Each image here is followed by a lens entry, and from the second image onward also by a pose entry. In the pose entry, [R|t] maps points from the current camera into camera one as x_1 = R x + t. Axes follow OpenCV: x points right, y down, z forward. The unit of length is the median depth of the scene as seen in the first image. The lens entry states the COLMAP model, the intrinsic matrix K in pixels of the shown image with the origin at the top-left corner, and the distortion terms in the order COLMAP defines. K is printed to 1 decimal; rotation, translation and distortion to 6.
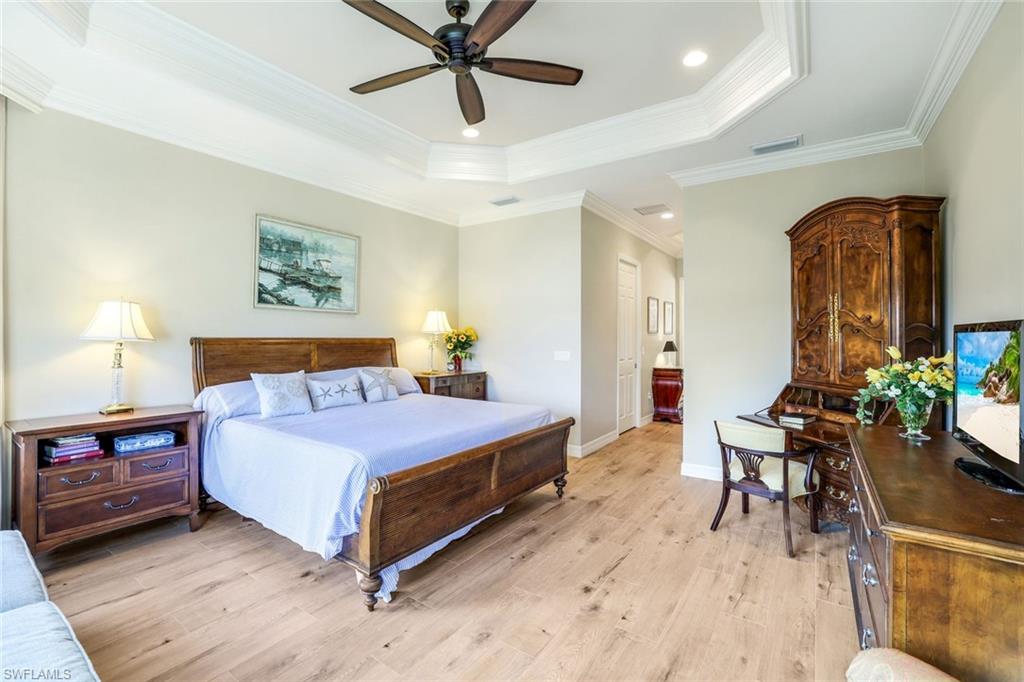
lens RADIAL K [[442.9, 0, 510.4], [0, 442.9, 338.1], [0, 0, 1]] dist [0.017438, 0.000459]
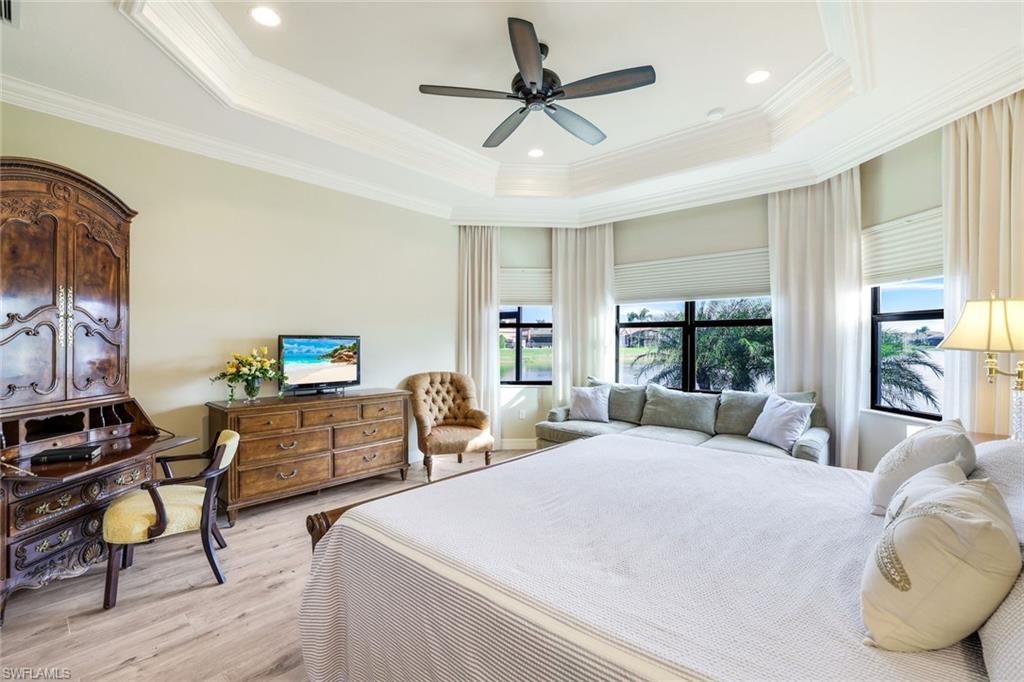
lens RADIAL K [[442.9, 0, 511.8], [0, 442.9, 339.6], [0, 0, 1]] dist [0.017438, 0.000459]
pose [[-0.994946, 0.000144, 0.100412, -0.142496], [0.000243, 0.999999, 0.000979, -0.004813], [-0.100412, 0.000999, -0.994945, 1.754750]]
